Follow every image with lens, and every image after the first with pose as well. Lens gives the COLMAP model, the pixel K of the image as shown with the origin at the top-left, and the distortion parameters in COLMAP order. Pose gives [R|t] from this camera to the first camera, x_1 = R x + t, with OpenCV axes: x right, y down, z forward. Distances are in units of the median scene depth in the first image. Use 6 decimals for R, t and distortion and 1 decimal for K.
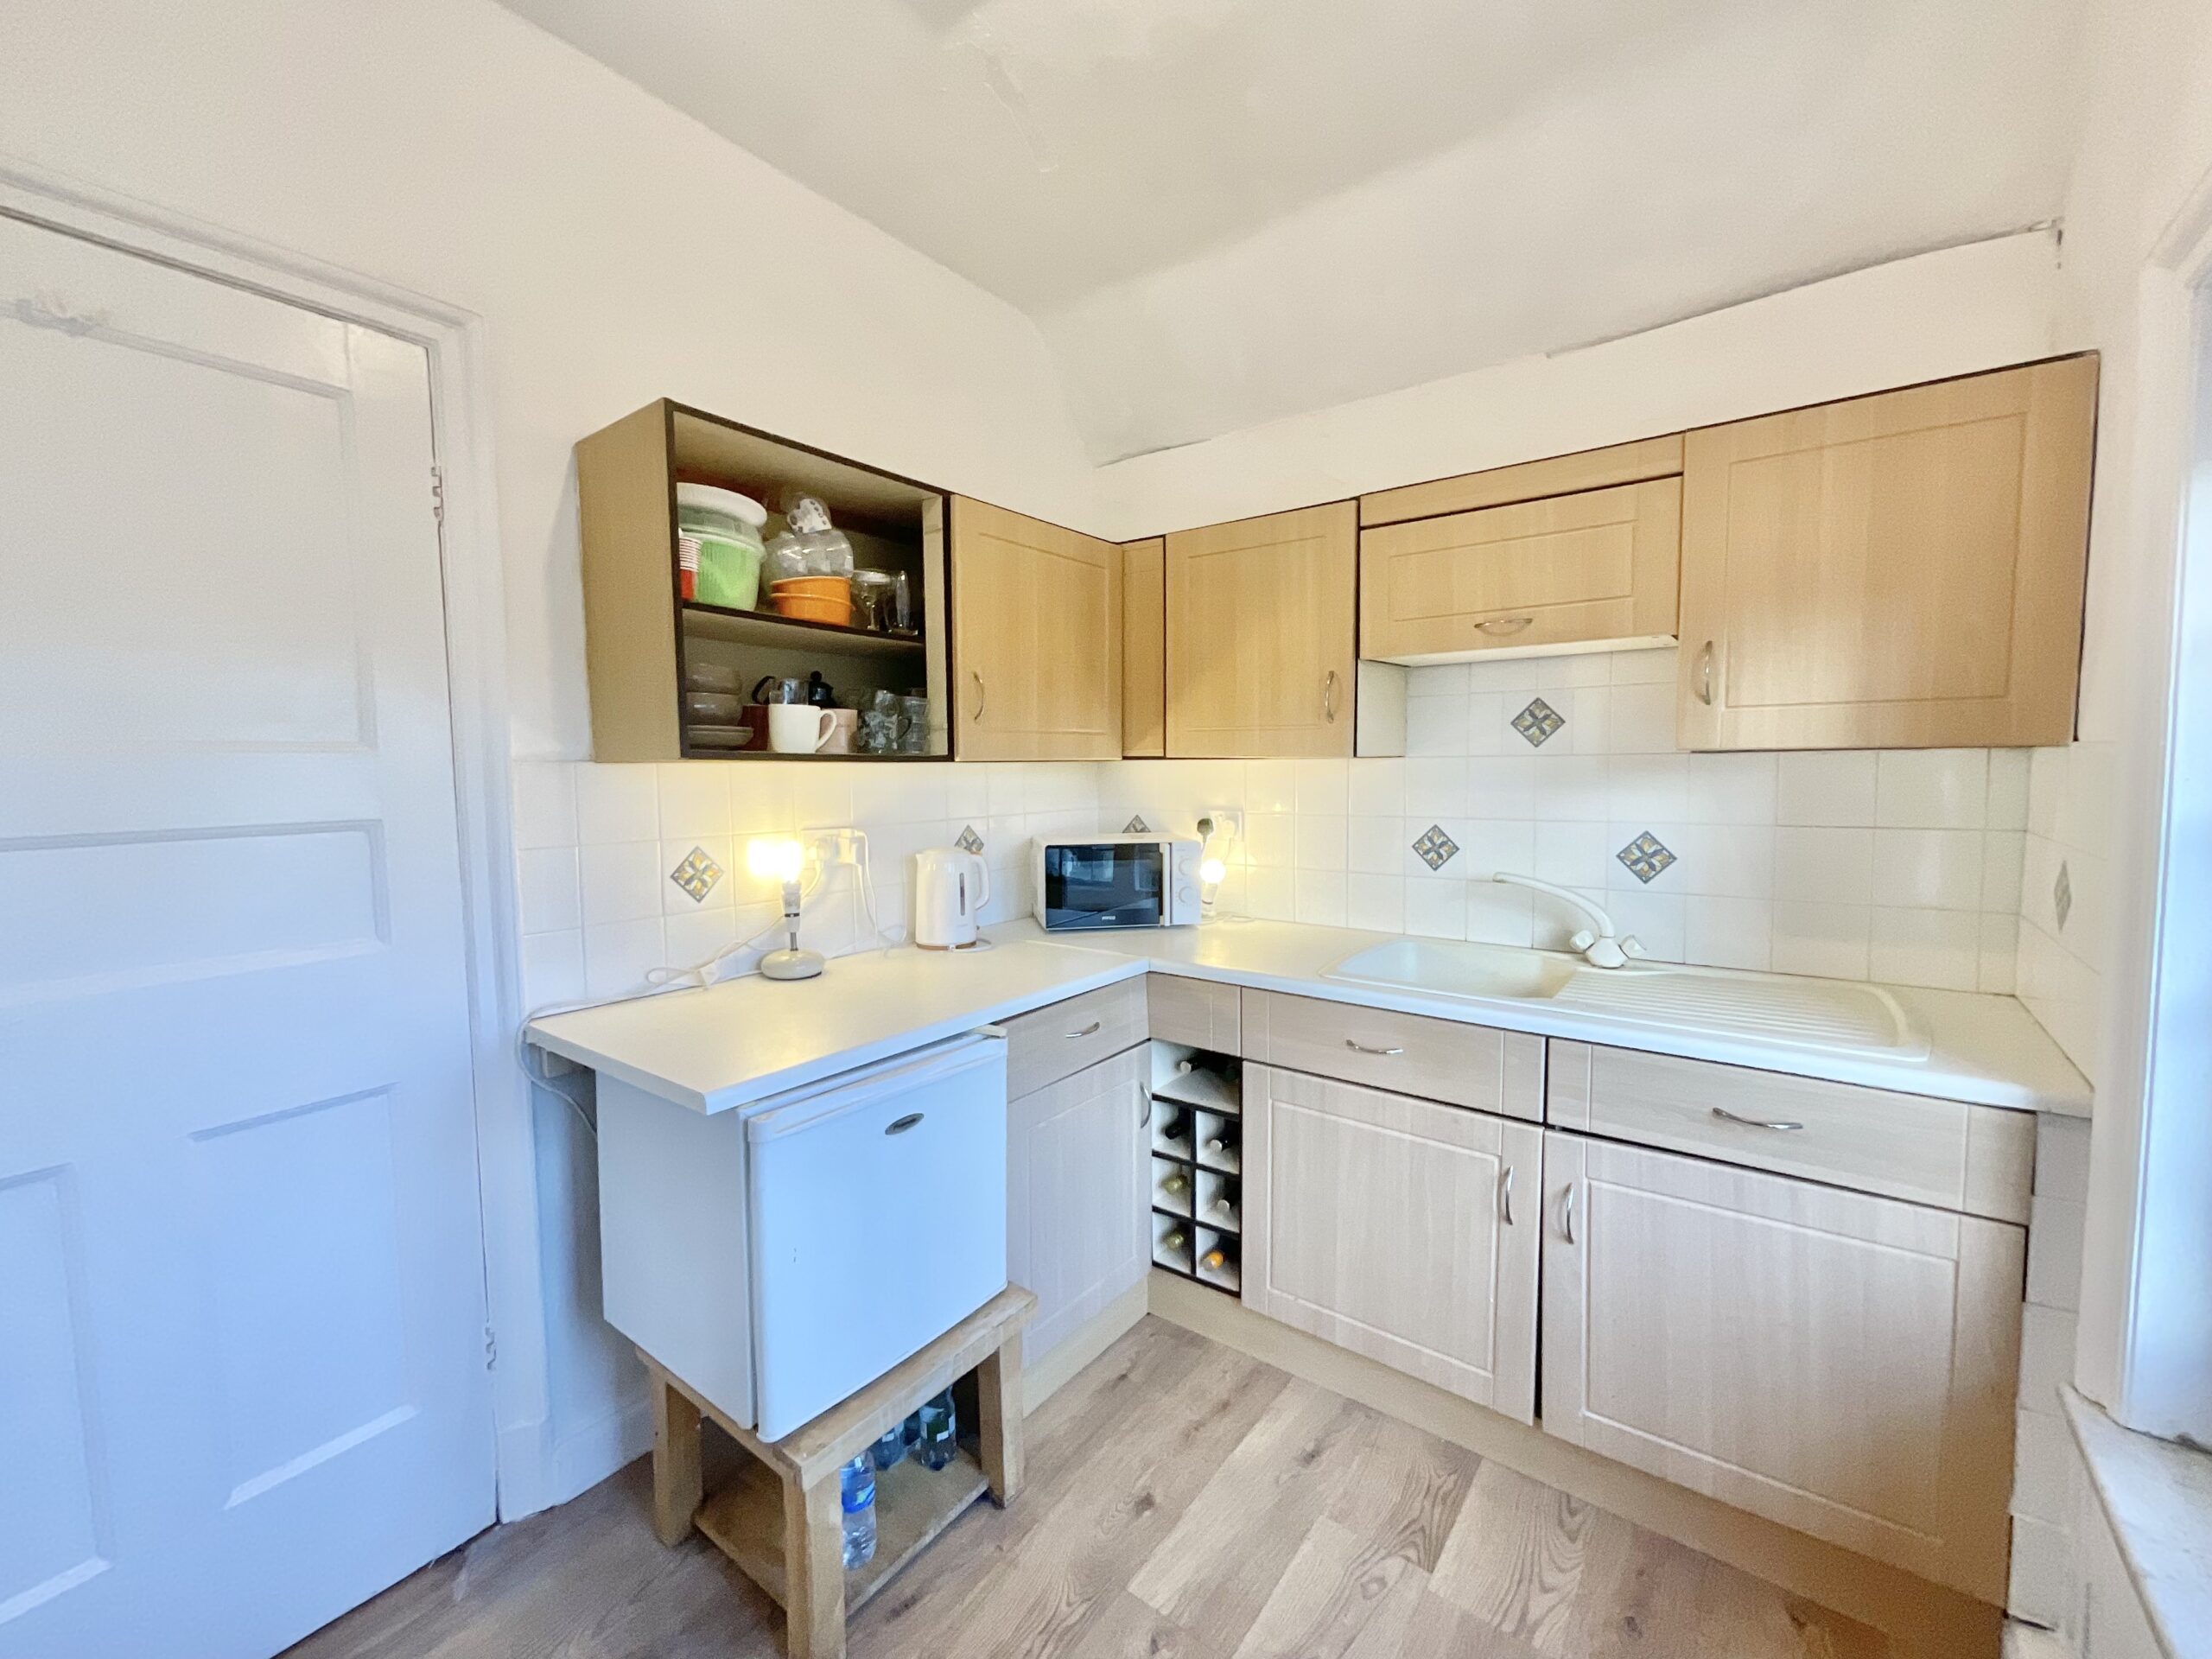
lens RADIAL K [[898.7, 0, 1107.1], [0, 898.7, 827.6], [0, 0, 1]] dist [0.007960, -0.002133]
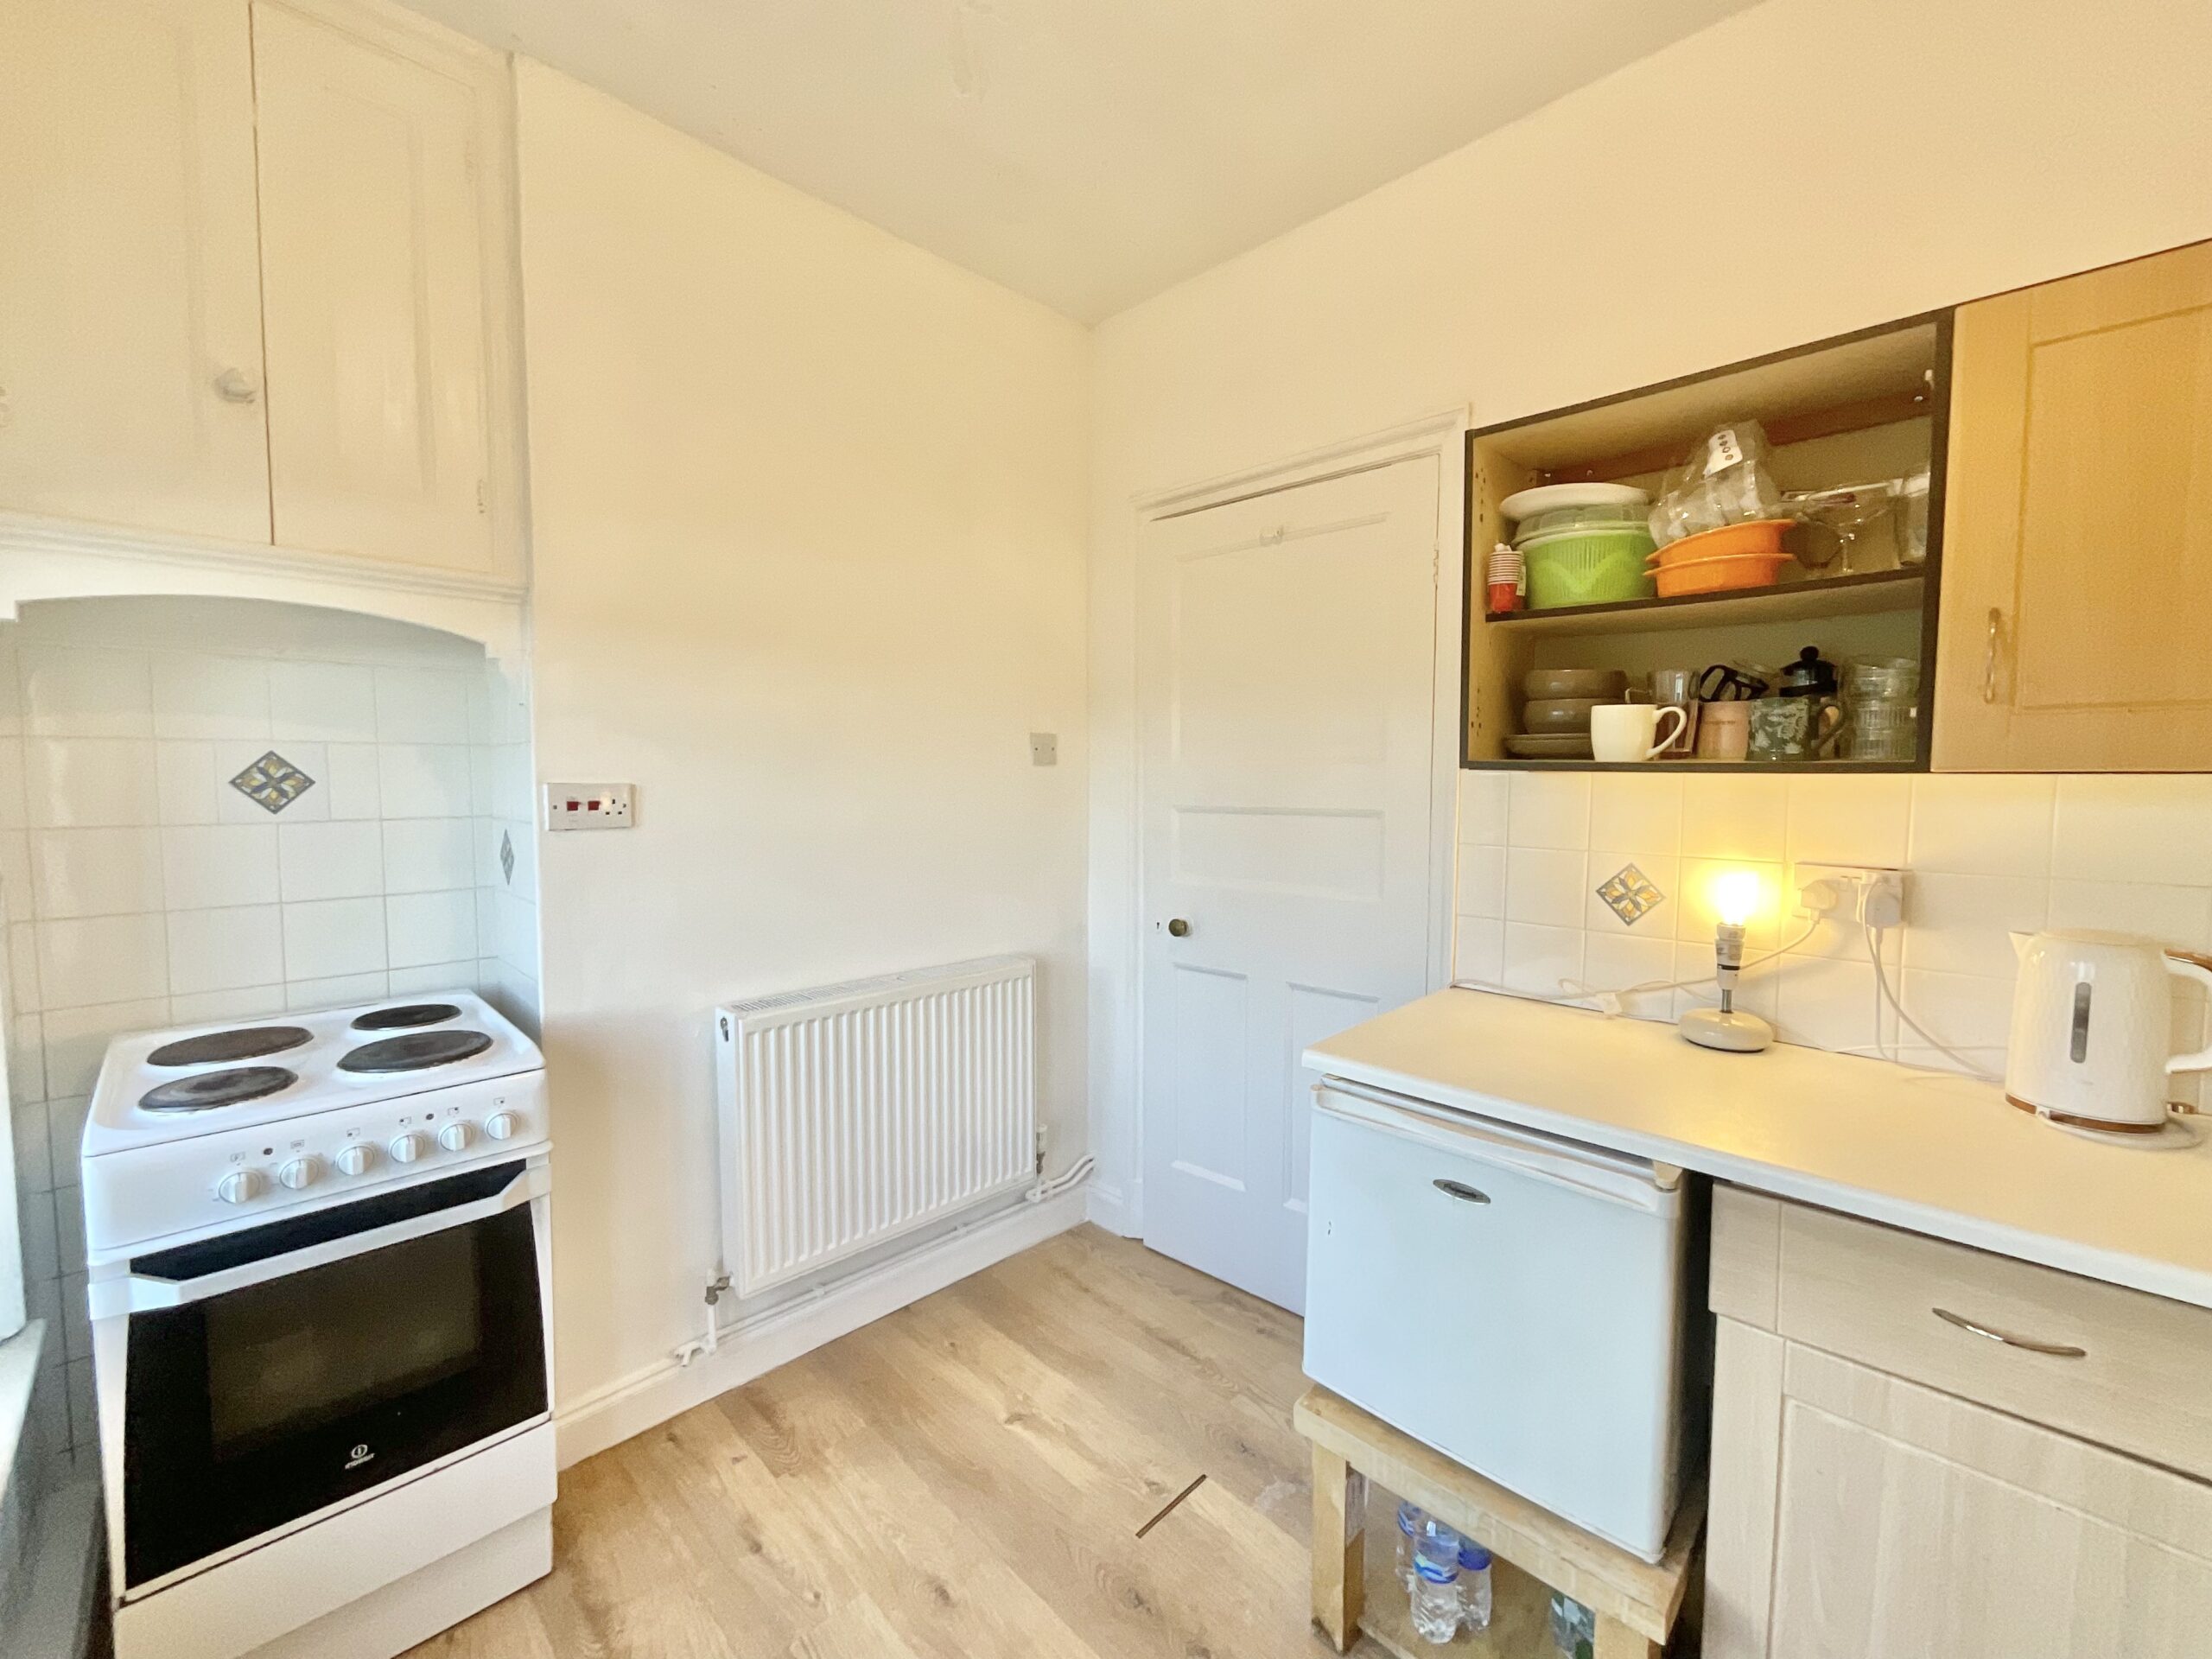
lens RADIAL K [[898.7, 0, 1105.9], [0, 898.7, 825.1], [0, 0, 1]] dist [0.007960, -0.002133]
pose [[-0.115603, 0.066044, -0.991097, 0.570066], [-0.072676, 0.994550, 0.074752, -0.053689], [0.990633, 0.080670, -0.110173, 0.641540]]
